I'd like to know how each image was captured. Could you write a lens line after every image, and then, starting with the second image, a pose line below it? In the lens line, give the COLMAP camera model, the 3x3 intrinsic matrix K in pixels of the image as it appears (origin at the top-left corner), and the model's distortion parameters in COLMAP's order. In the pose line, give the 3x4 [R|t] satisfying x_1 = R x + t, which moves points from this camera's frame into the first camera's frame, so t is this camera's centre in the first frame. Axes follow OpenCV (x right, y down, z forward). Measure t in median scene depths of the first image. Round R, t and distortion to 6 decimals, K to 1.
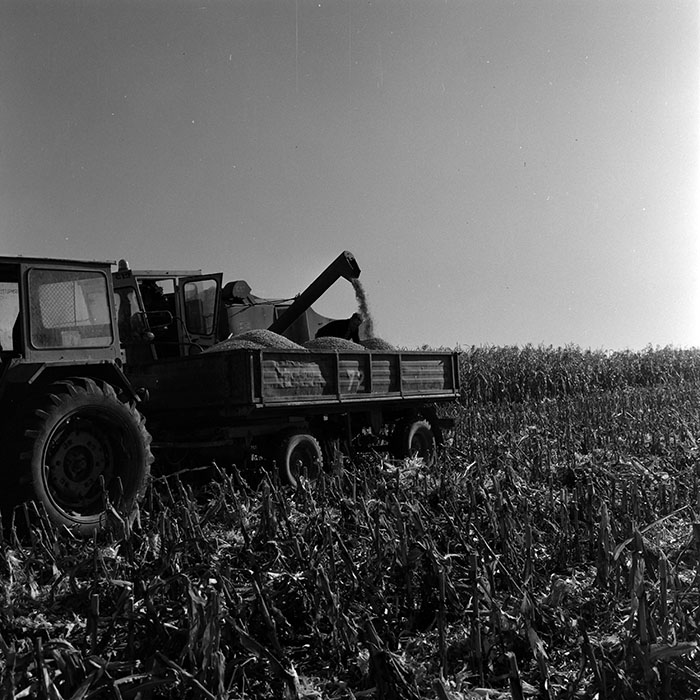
lens RADIAL K [[949.8, 0, 348.8], [0, 949.8, 350.0], [0, 0, 1]] dist [0.065370, 0.000000]
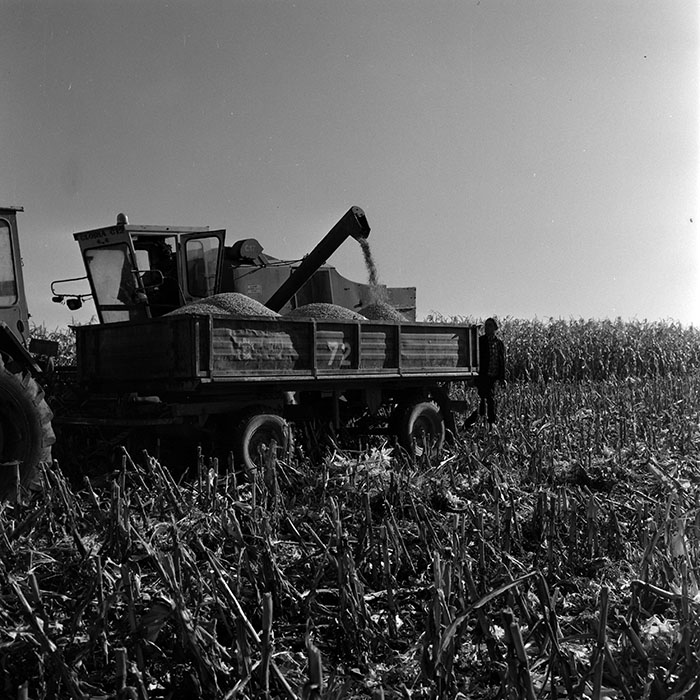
lens RADIAL K [[949.8, 0, 351.4], [0, 949.8, 350.8], [0, 0, 1]] dist [0.065370, 0.000000]
pose [[0.991968, 0.031864, -0.122408, 0.122234], [-0.027526, 0.998937, 0.036964, -0.003335], [0.123456, -0.033298, 0.991791, 0.136610]]
